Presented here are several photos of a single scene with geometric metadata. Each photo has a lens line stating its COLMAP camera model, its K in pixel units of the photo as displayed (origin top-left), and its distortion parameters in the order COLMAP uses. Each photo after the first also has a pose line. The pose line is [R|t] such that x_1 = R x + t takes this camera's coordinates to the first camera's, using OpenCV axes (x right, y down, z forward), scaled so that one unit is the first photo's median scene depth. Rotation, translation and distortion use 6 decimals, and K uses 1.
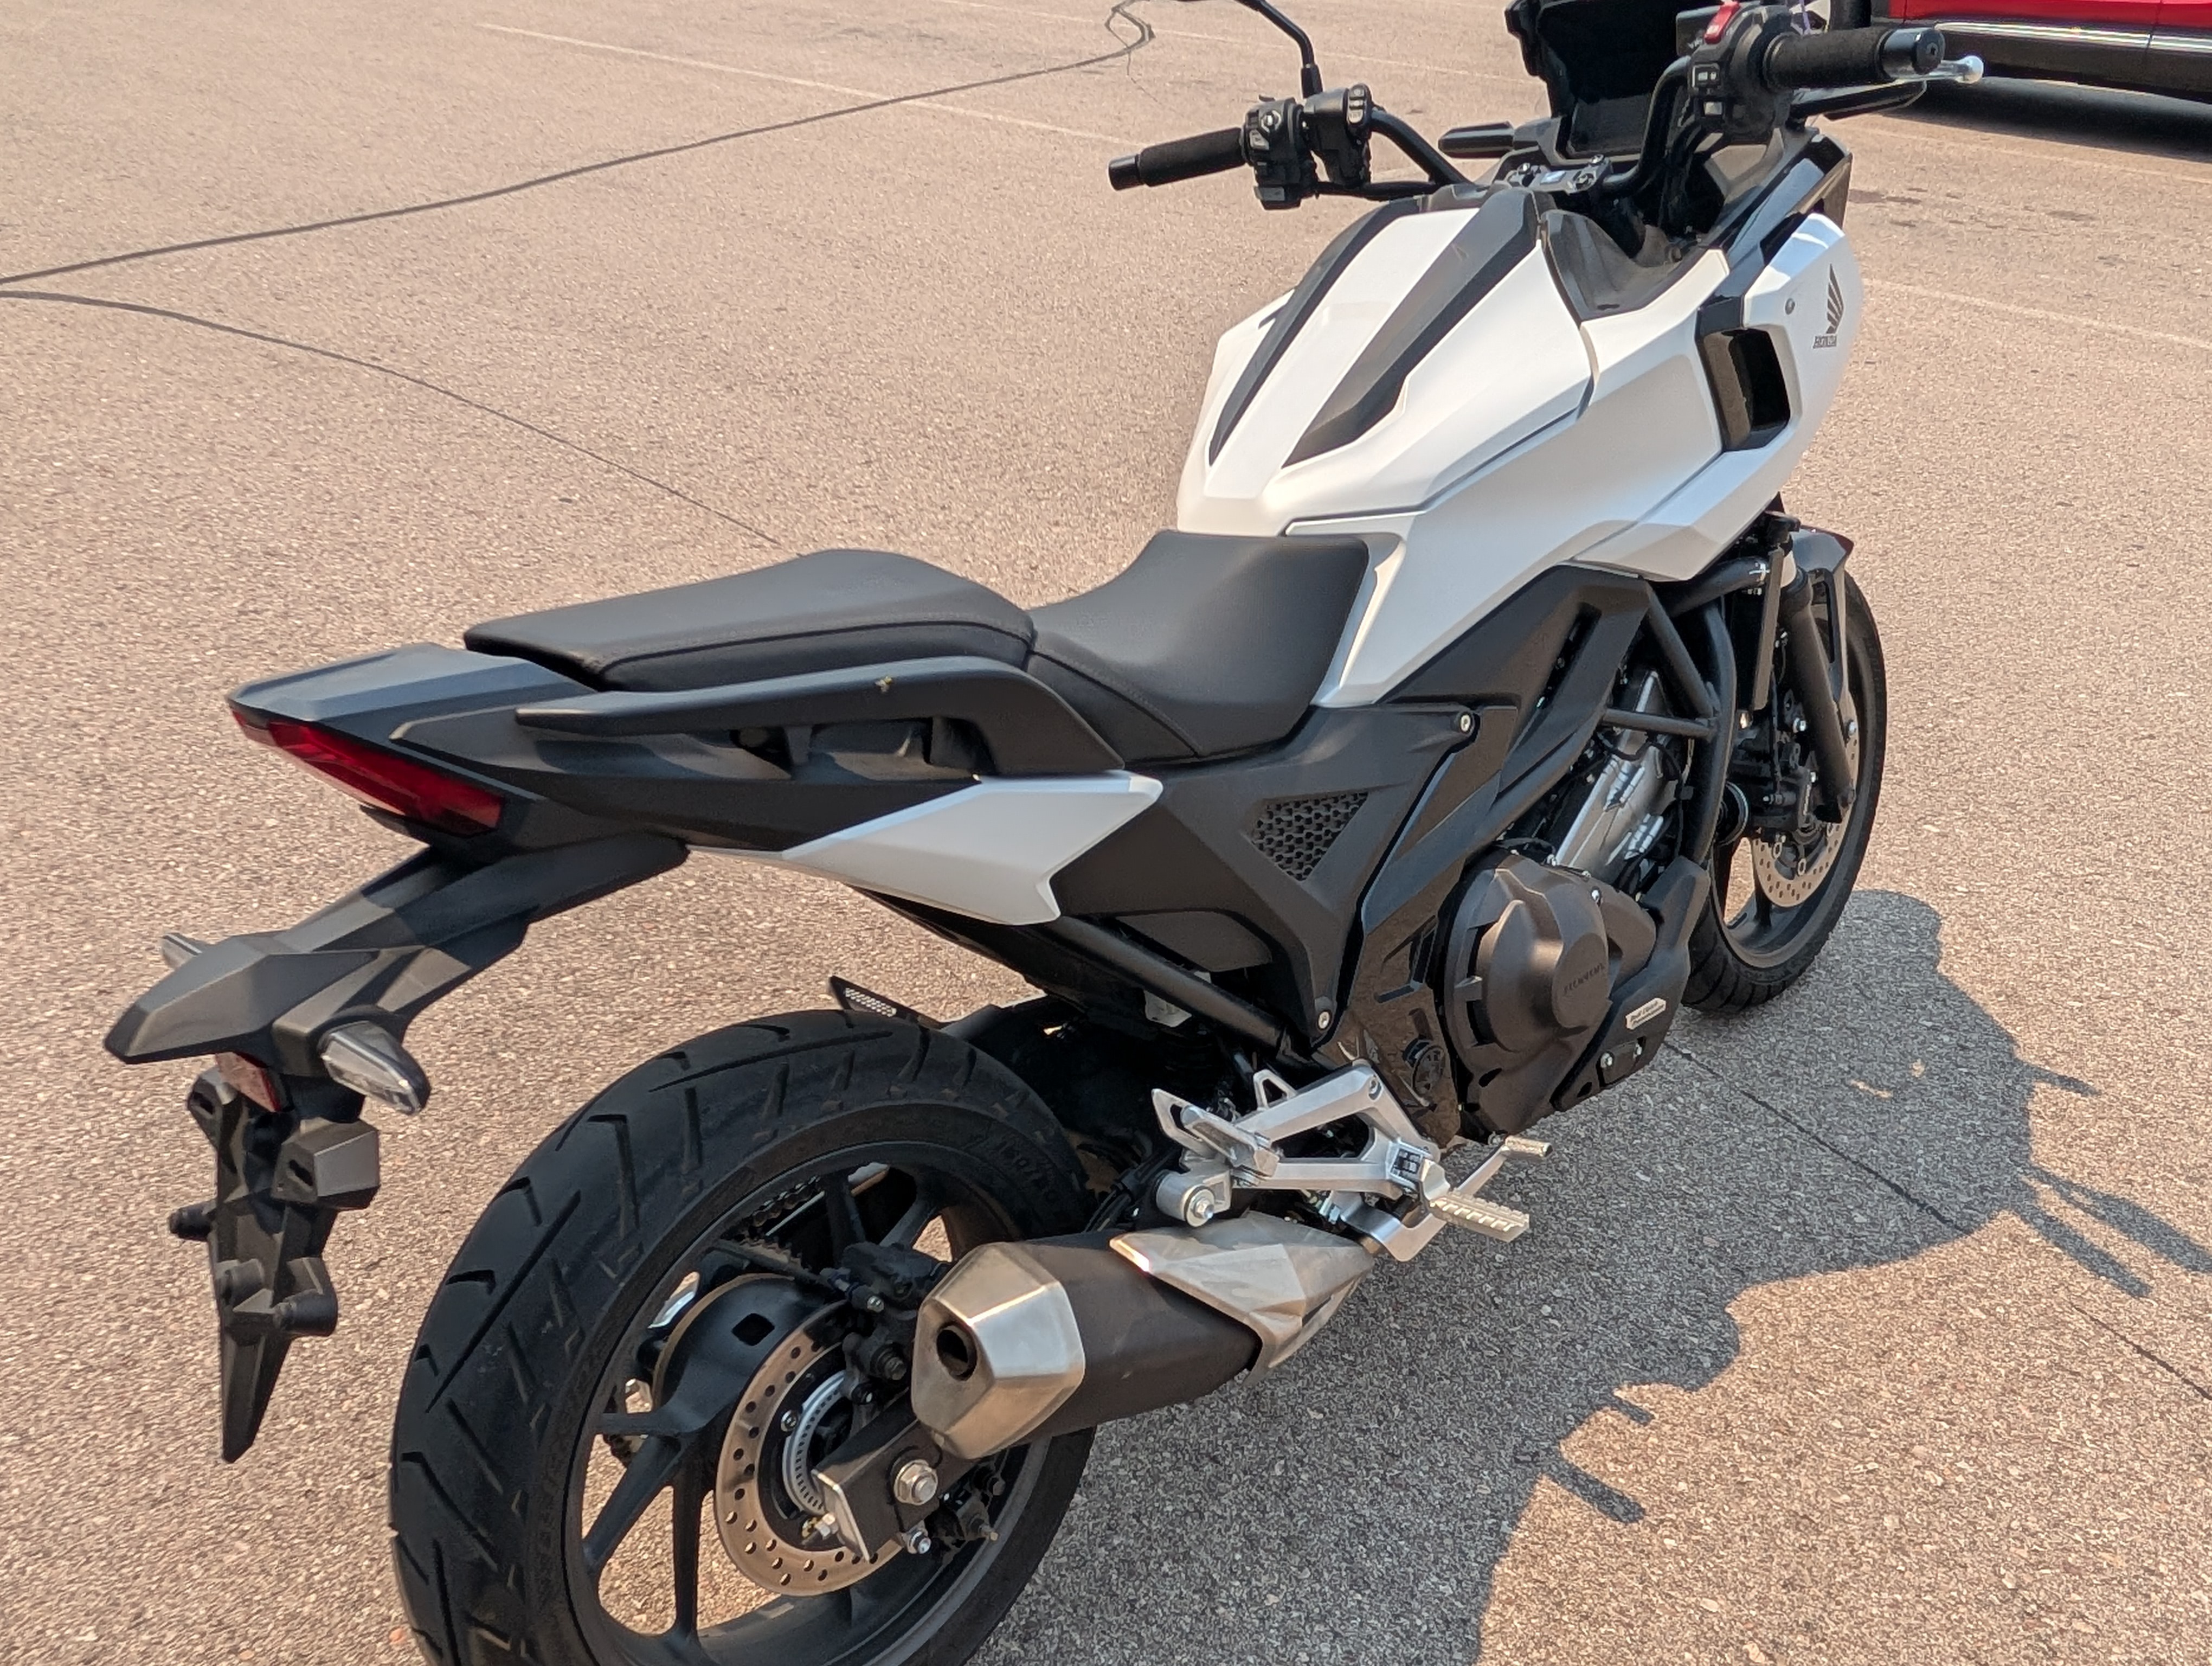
lens RADIAL K [[1849.5, 0, 1107.7], [0, 1849.5, 947.4], [0, 0, 1]] dist [0.003122, -0.003674]
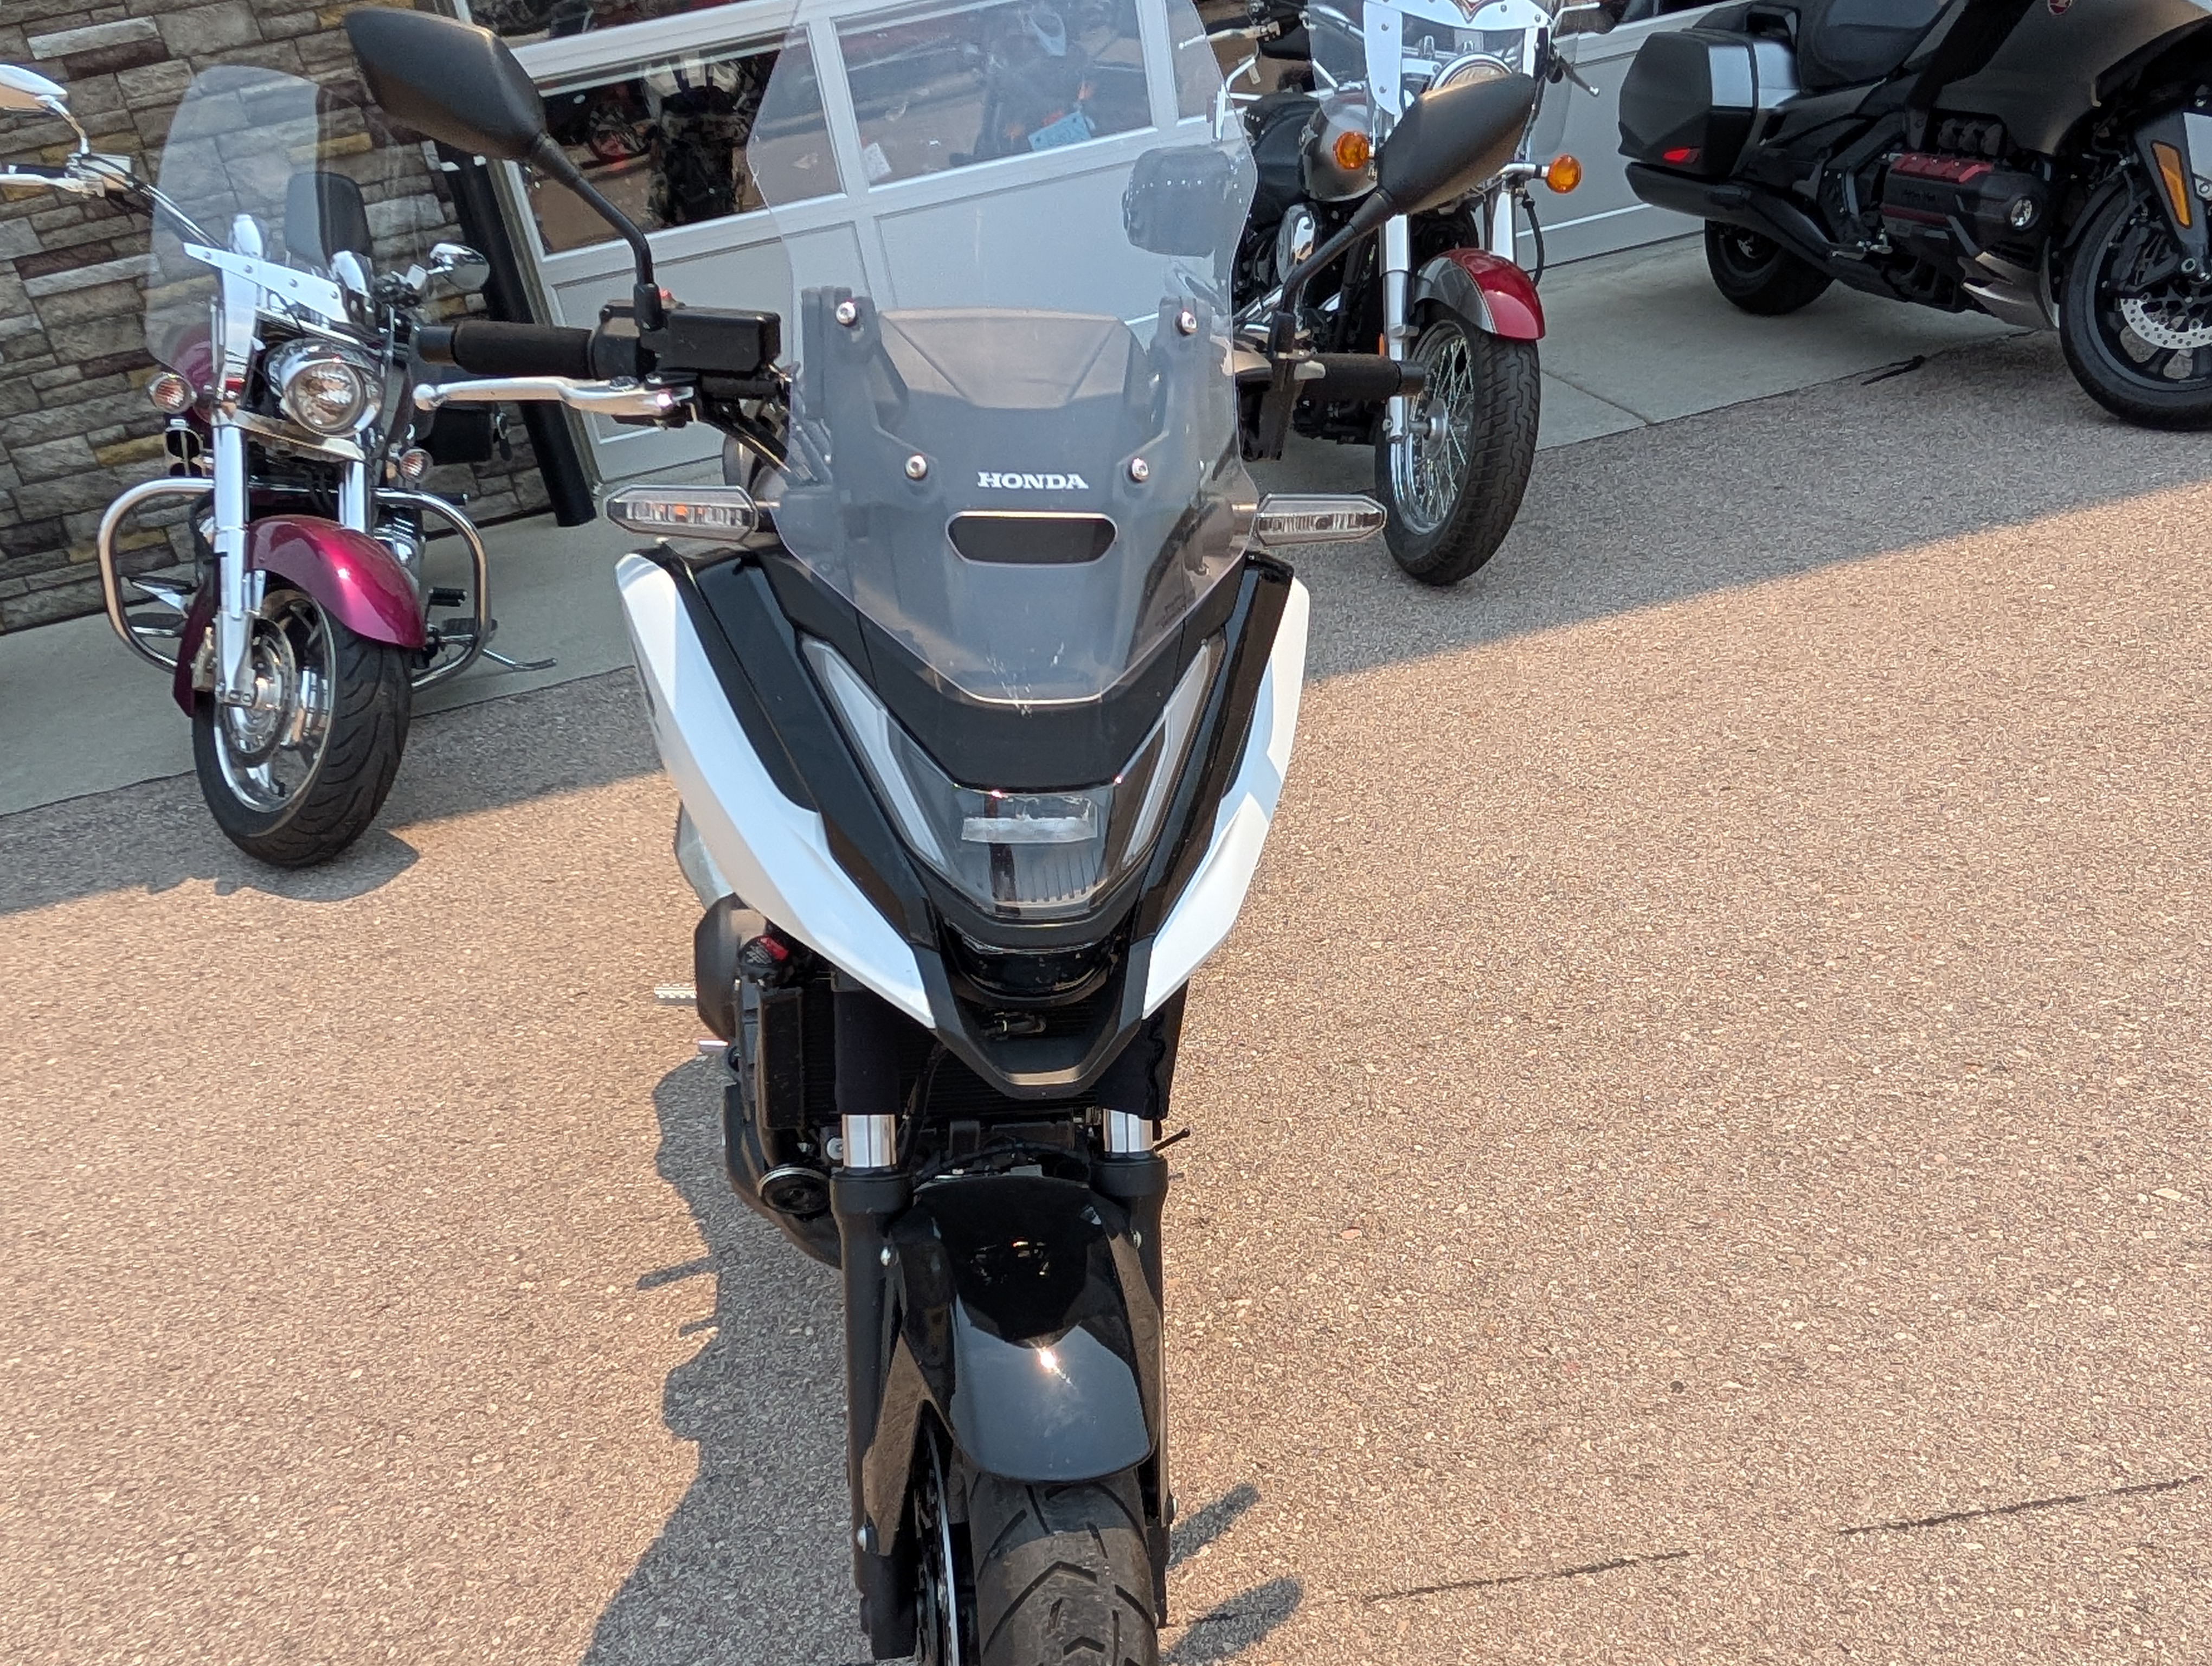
lens RADIAL K [[1855.4, 0, 1086.3], [0, 1855.4, 923.7], [0, 0, 1]] dist [0.005675, -0.006609]
pose [[-0.577823, 0.470676, -0.666771, 0.798641], [-0.306888, 0.631708, 0.711874, -0.842354], [0.756267, 0.615962, -0.220570, 1.256849]]
